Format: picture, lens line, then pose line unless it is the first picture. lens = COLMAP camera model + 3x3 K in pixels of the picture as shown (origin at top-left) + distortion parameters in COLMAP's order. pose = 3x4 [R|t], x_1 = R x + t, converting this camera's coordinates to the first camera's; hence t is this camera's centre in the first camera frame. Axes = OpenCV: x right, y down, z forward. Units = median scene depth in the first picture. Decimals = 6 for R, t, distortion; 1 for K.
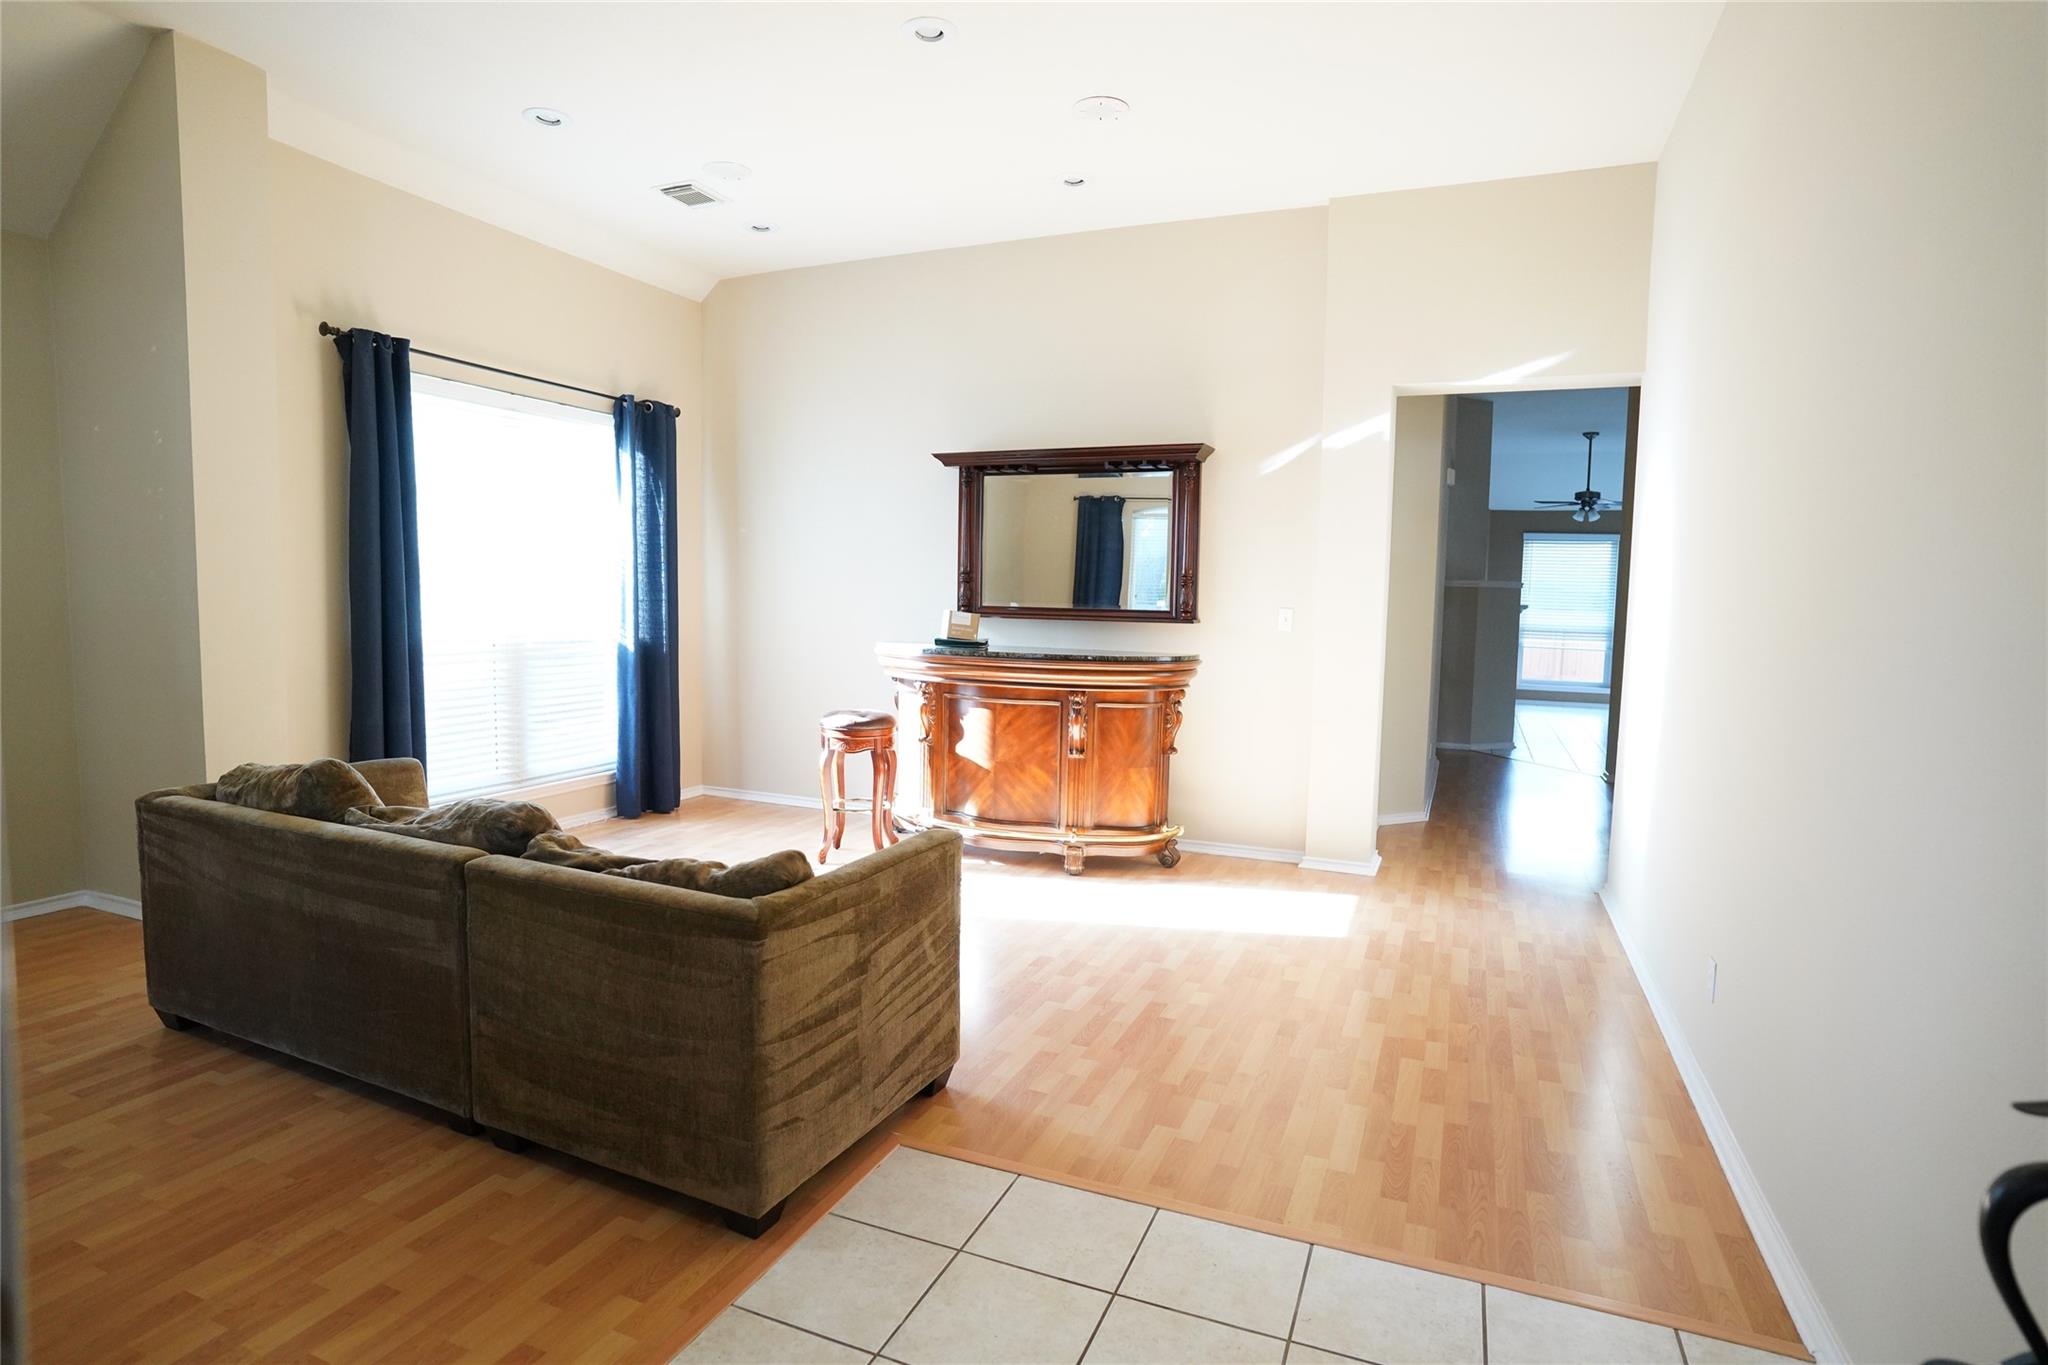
lens RADIAL K [[1061.1, 0, 1020.8], [0, 1061.1, 683.5], [0, 0, 1]] dist [-0.047340, 0.017749]
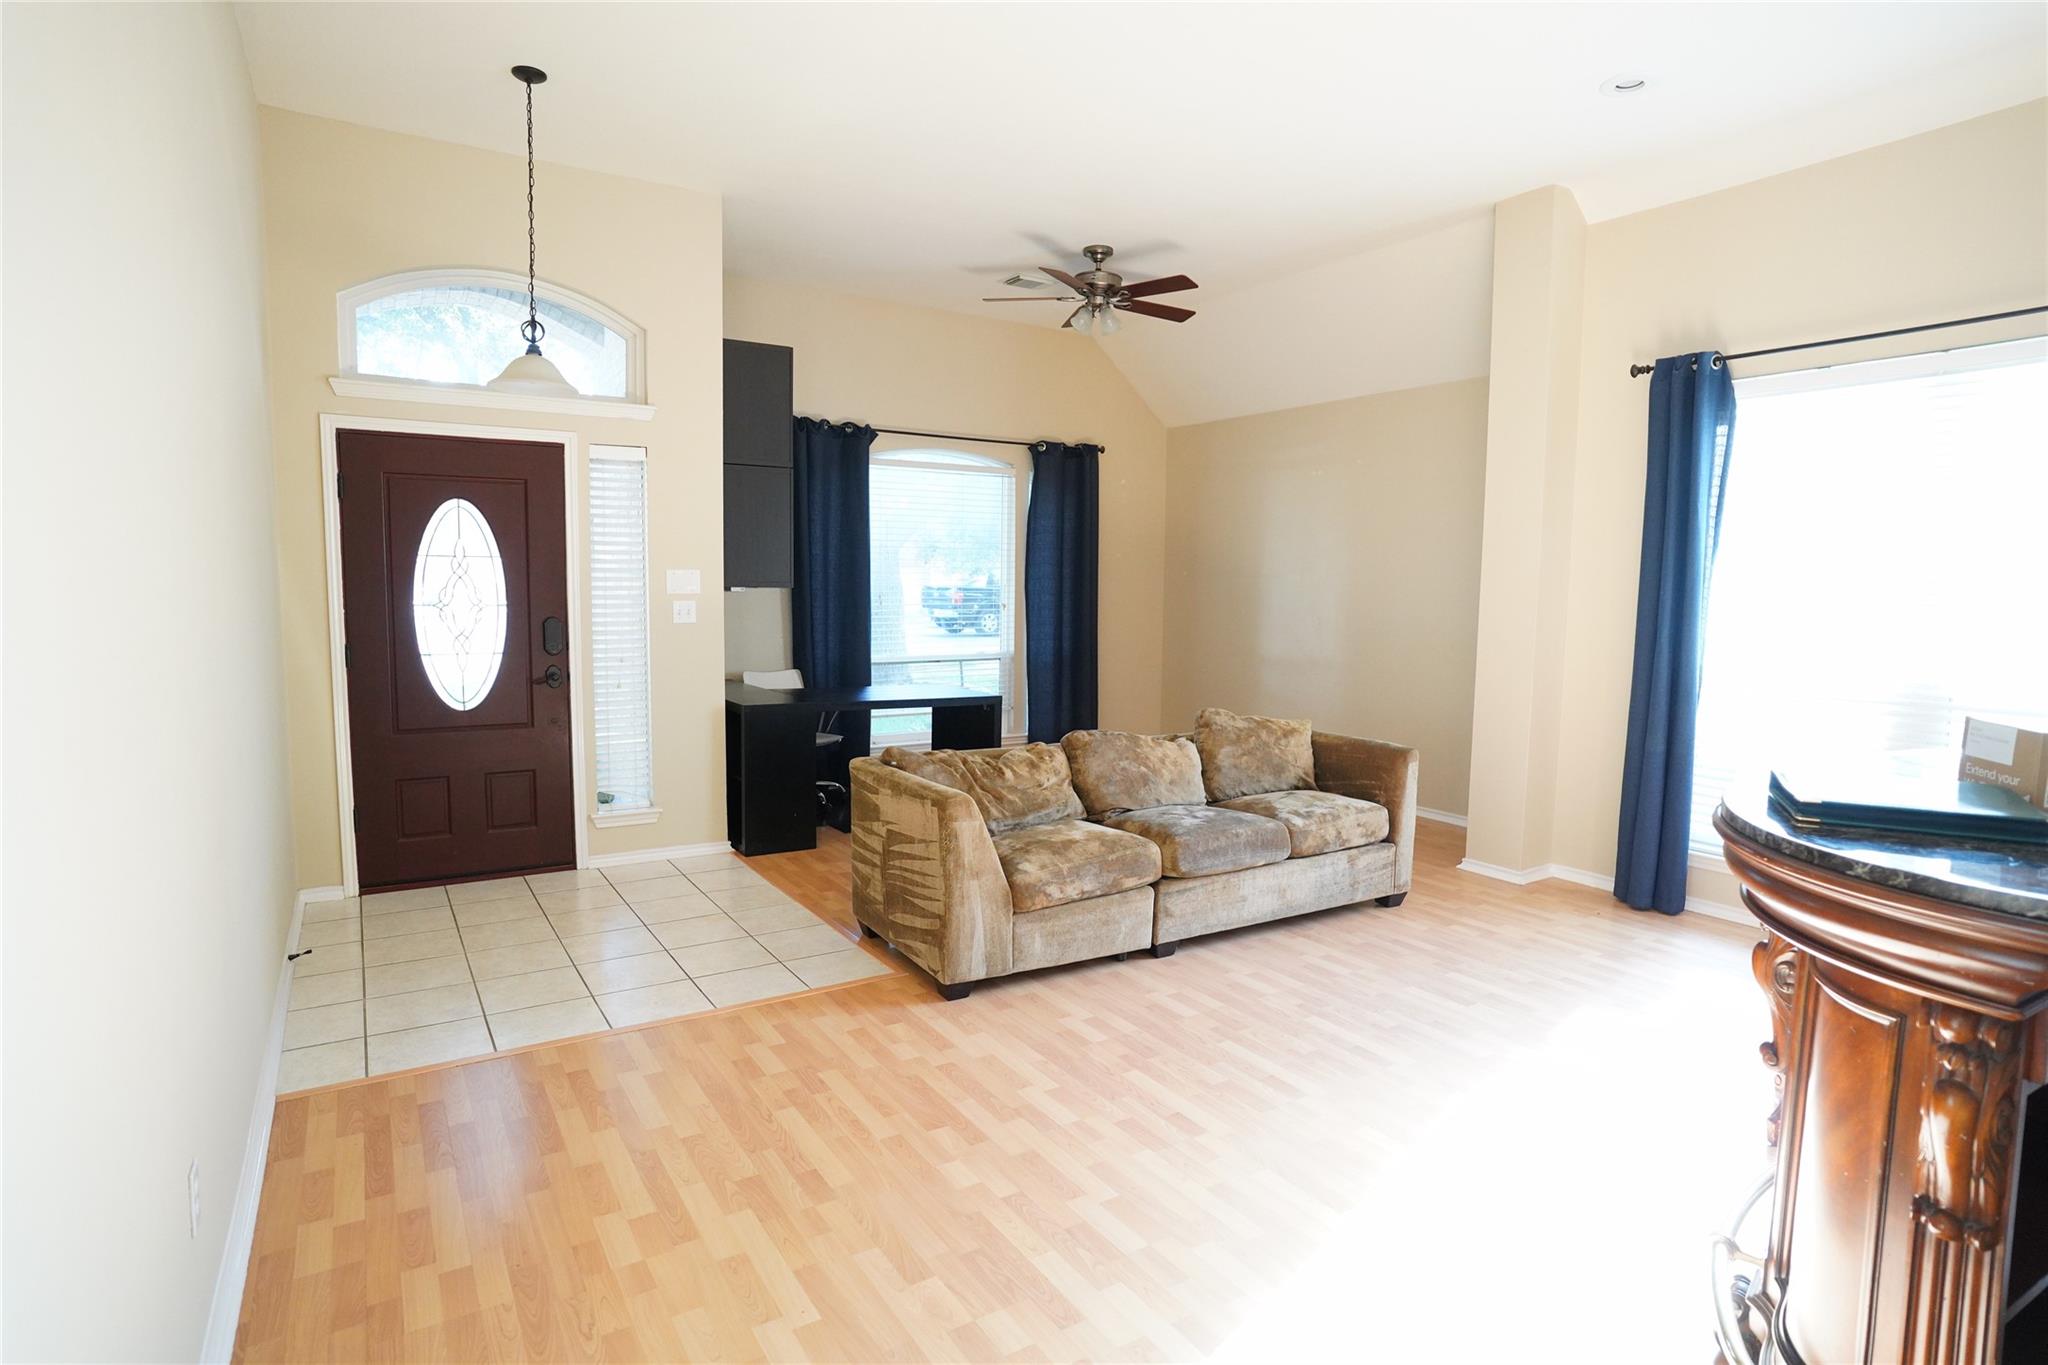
lens RADIAL K [[1061.1, 0, 1022.6], [0, 1061.1, 674.6], [0, 0, 1]] dist [-0.047340, 0.017749]
pose [[-0.571050, 0.042129, -0.819834, 0.812571], [-0.089079, 0.989605, 0.112901, -0.132414], [0.816068, 0.137502, -0.561361, 1.586951]]
